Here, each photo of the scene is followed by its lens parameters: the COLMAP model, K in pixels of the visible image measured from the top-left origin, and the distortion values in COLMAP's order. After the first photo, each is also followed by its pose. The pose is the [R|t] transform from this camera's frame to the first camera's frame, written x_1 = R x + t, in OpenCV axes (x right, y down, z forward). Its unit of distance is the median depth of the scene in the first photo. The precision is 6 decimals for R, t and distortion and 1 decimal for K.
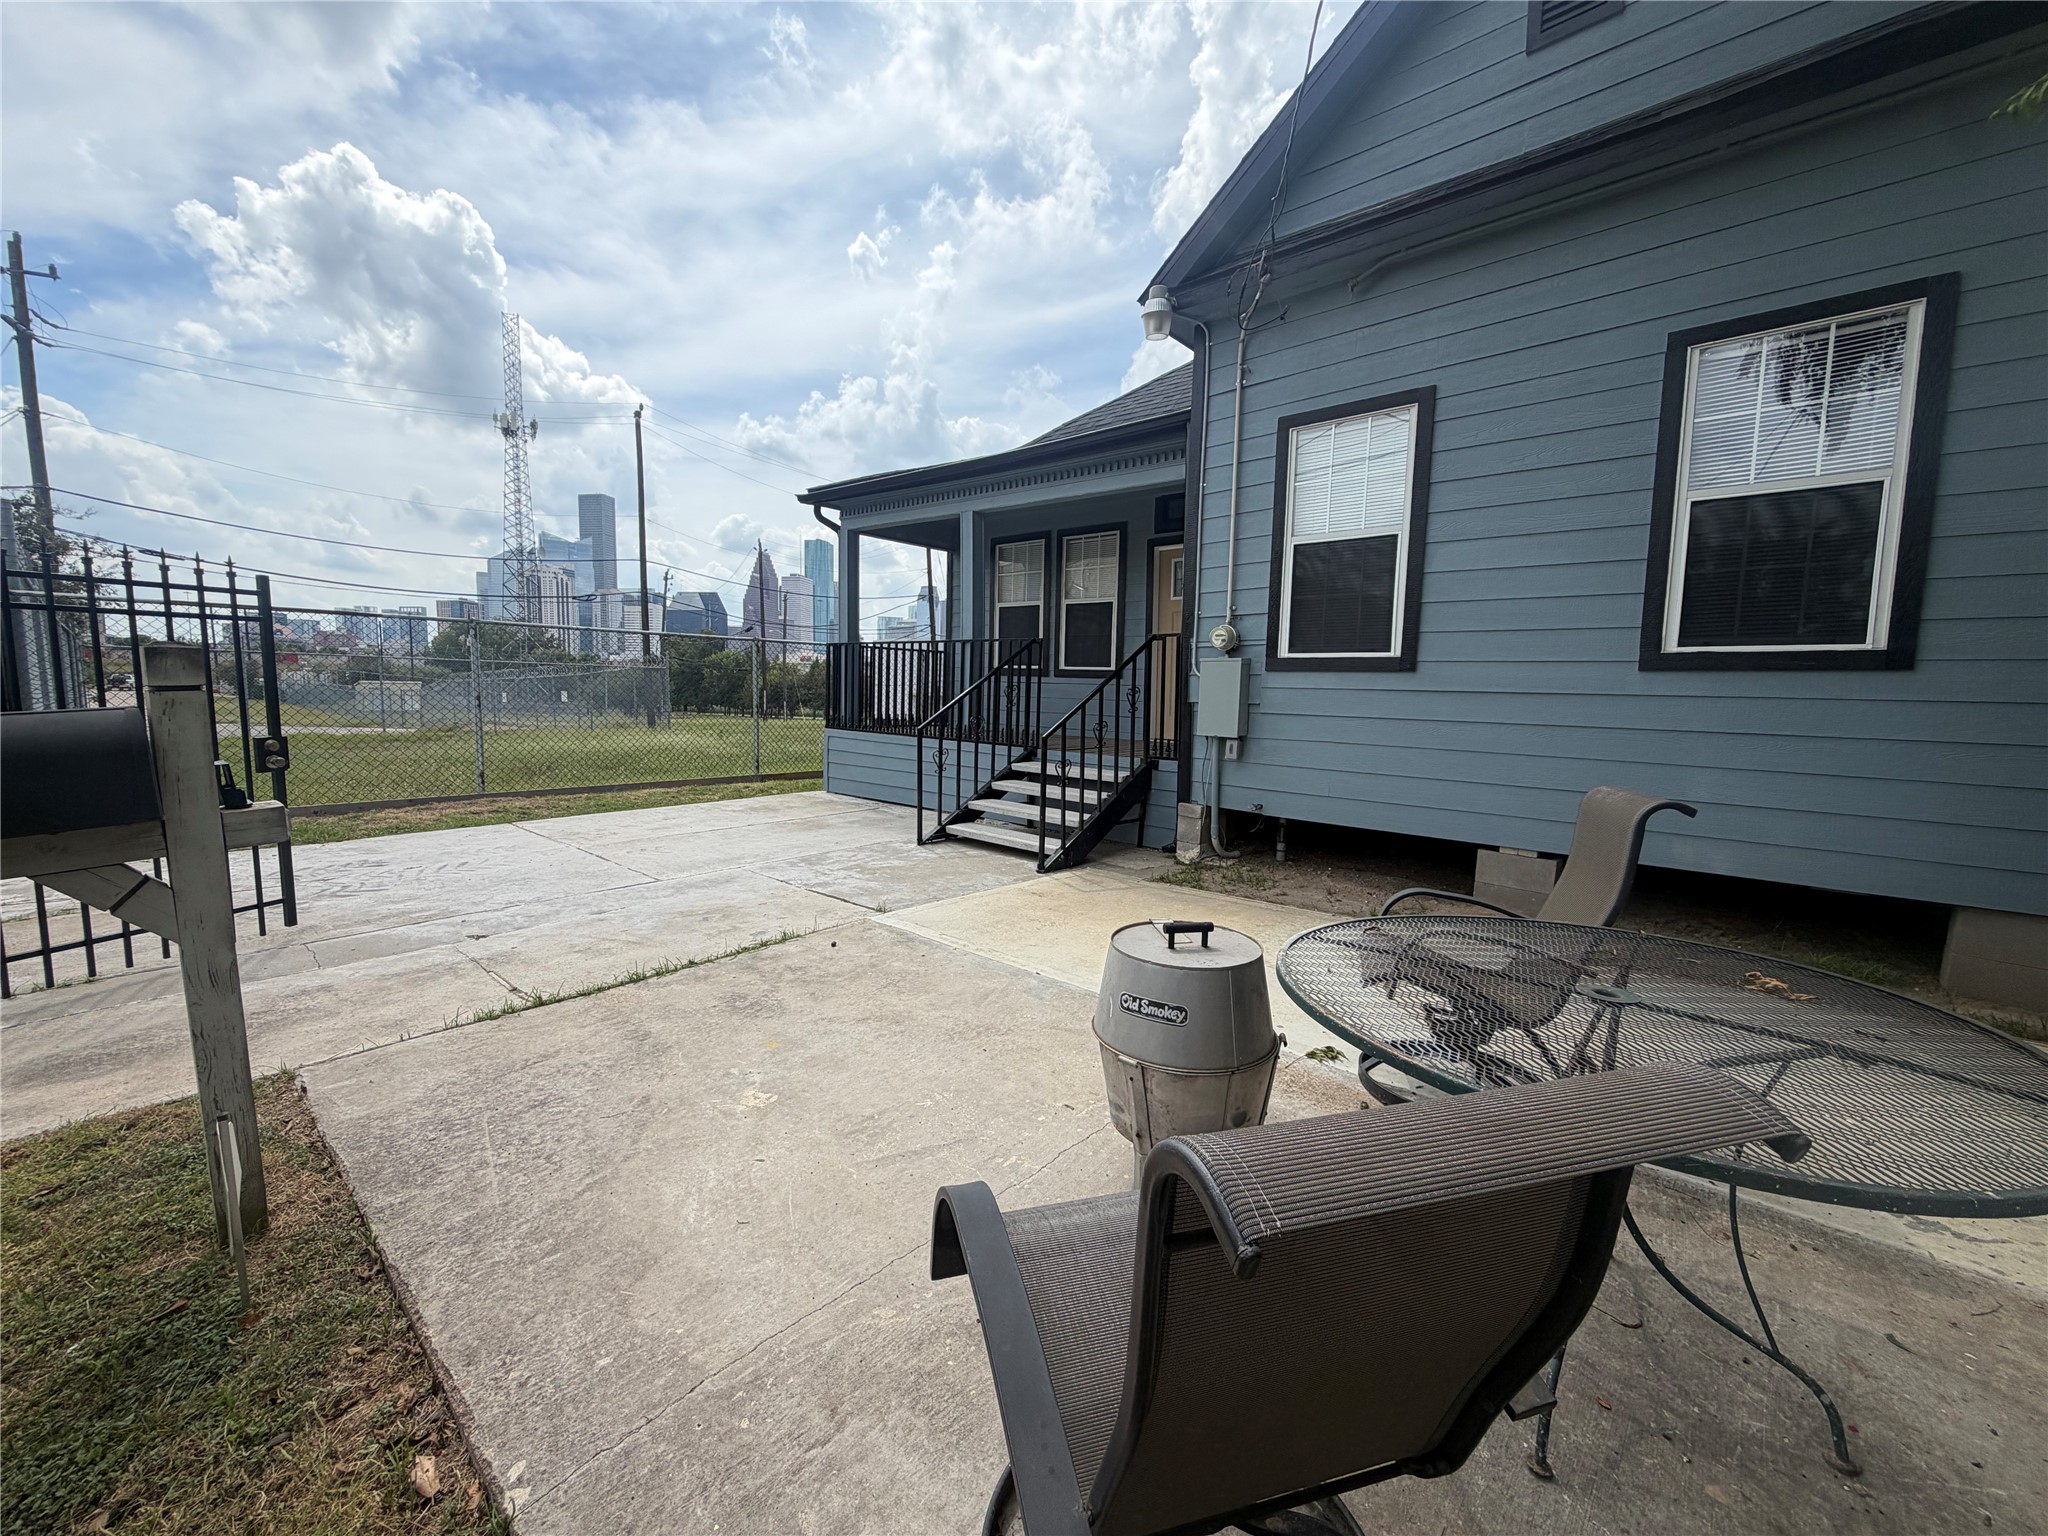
lens RADIAL K [[818.5, 0, 1015.3], [0, 818.5, 767.2], [0, 0, 1]] dist [0.000384, 0.000535]
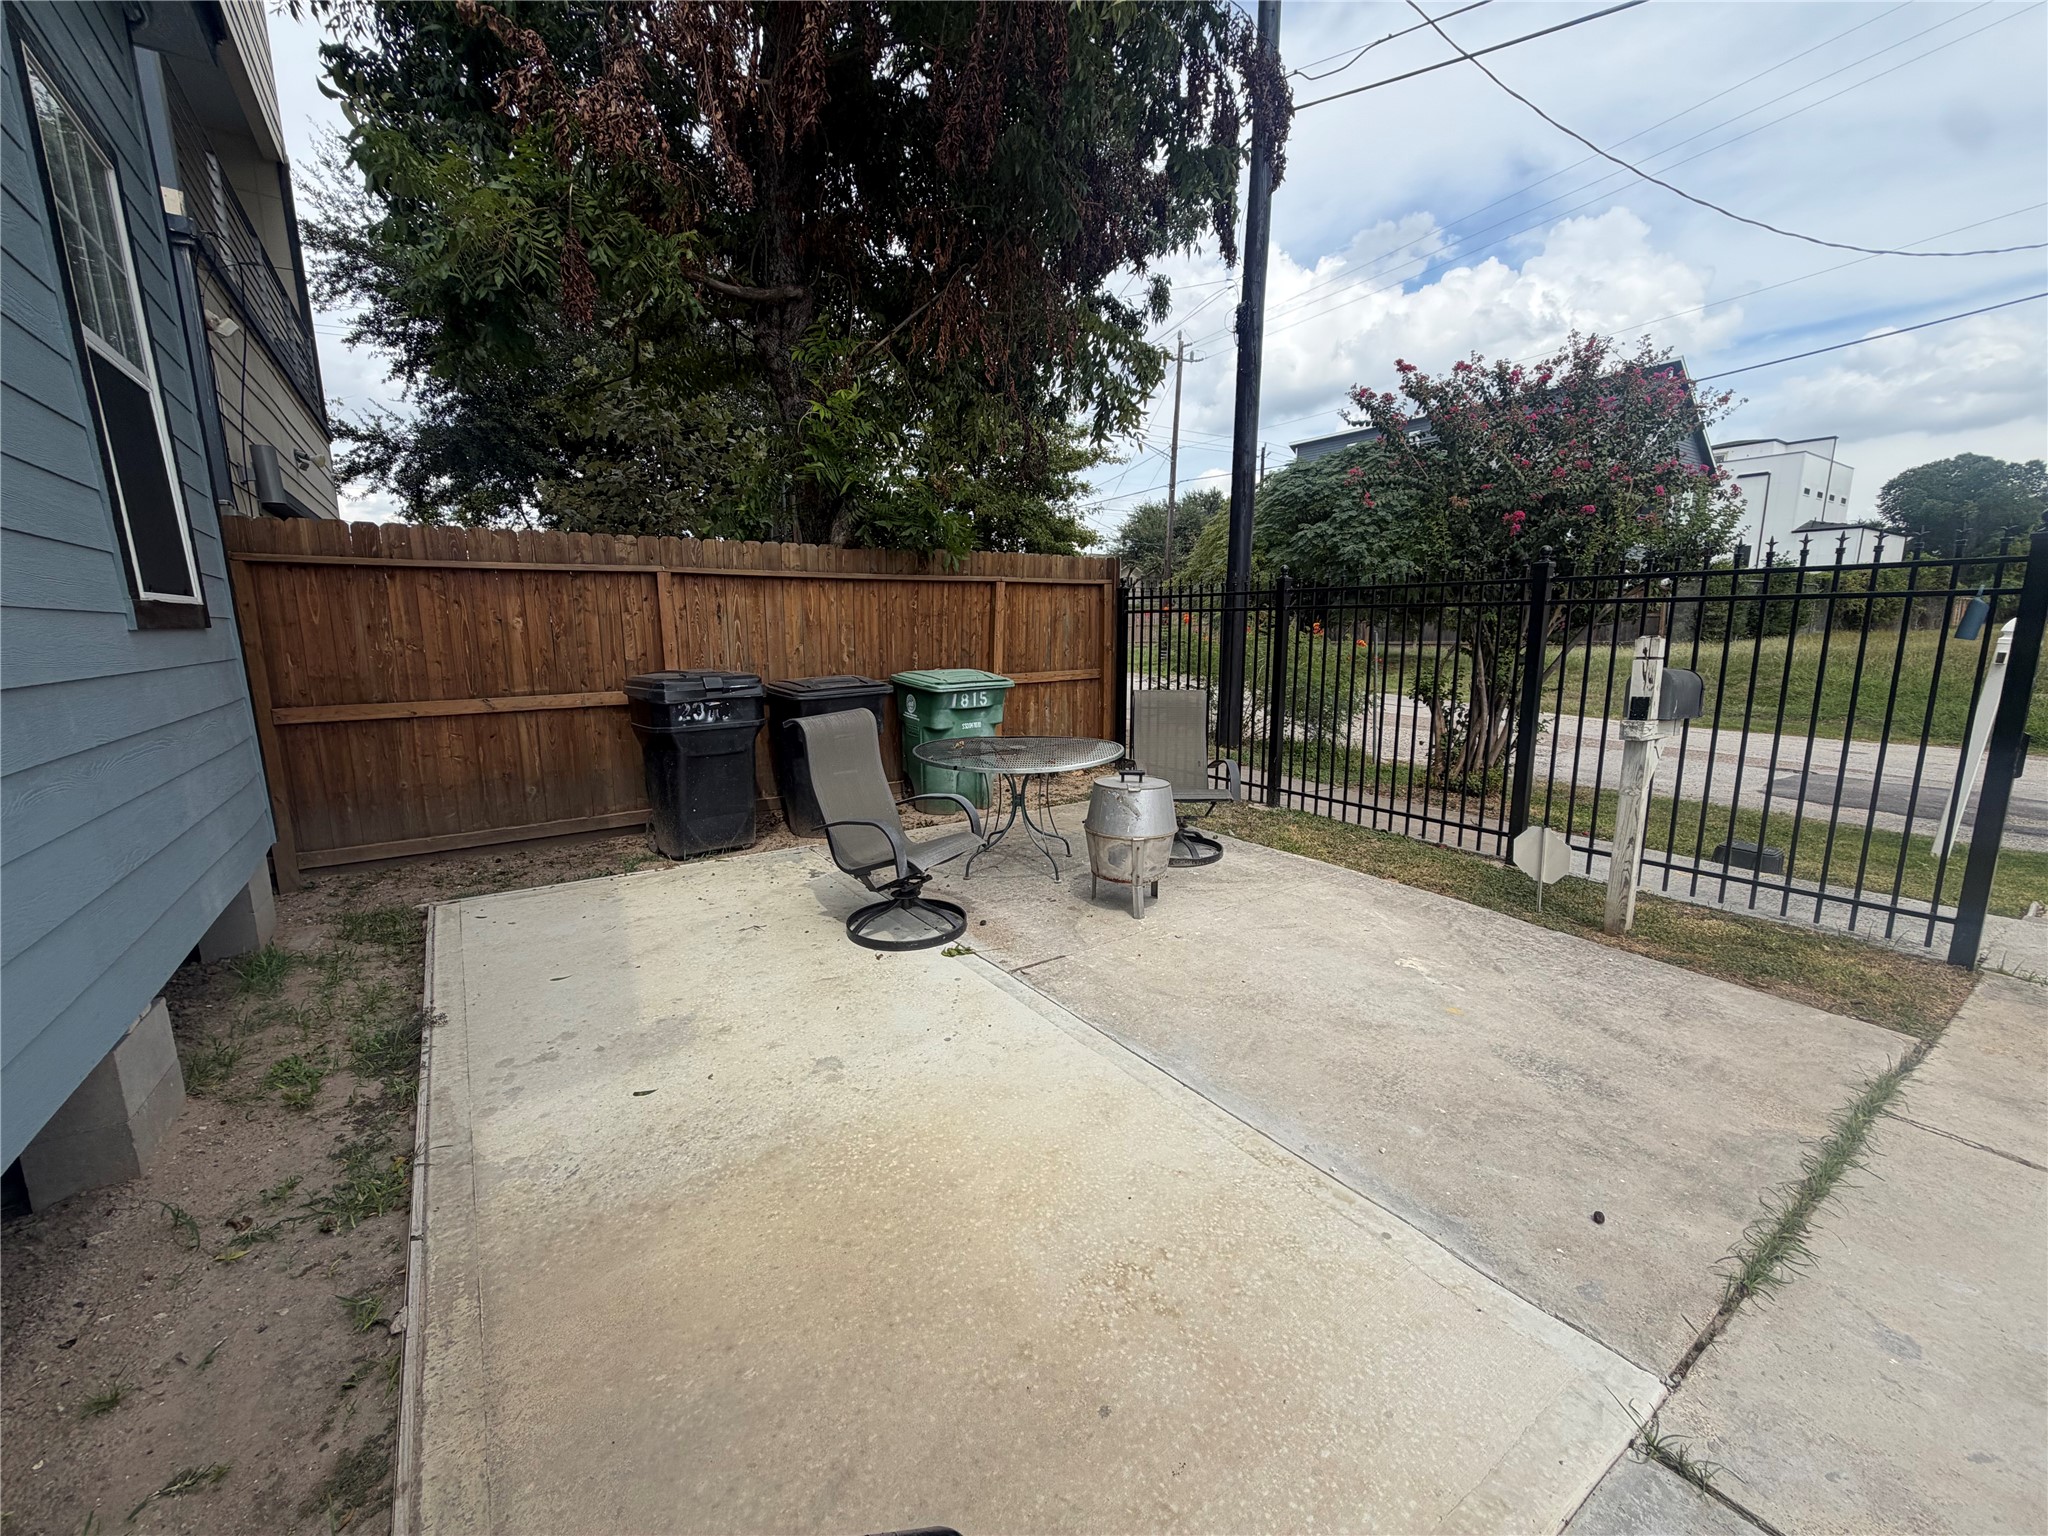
lens RADIAL K [[818.5, 0, 1015.3], [0, 818.5, 767.2], [0, 0, 1]] dist [0.000384, 0.000535]
pose [[-0.973039, -0.052465, 0.224594, 0.024639], [0.011382, 0.961674, 0.273959, -0.197285], [-0.230359, 0.269129, -0.935149, 1.590037]]
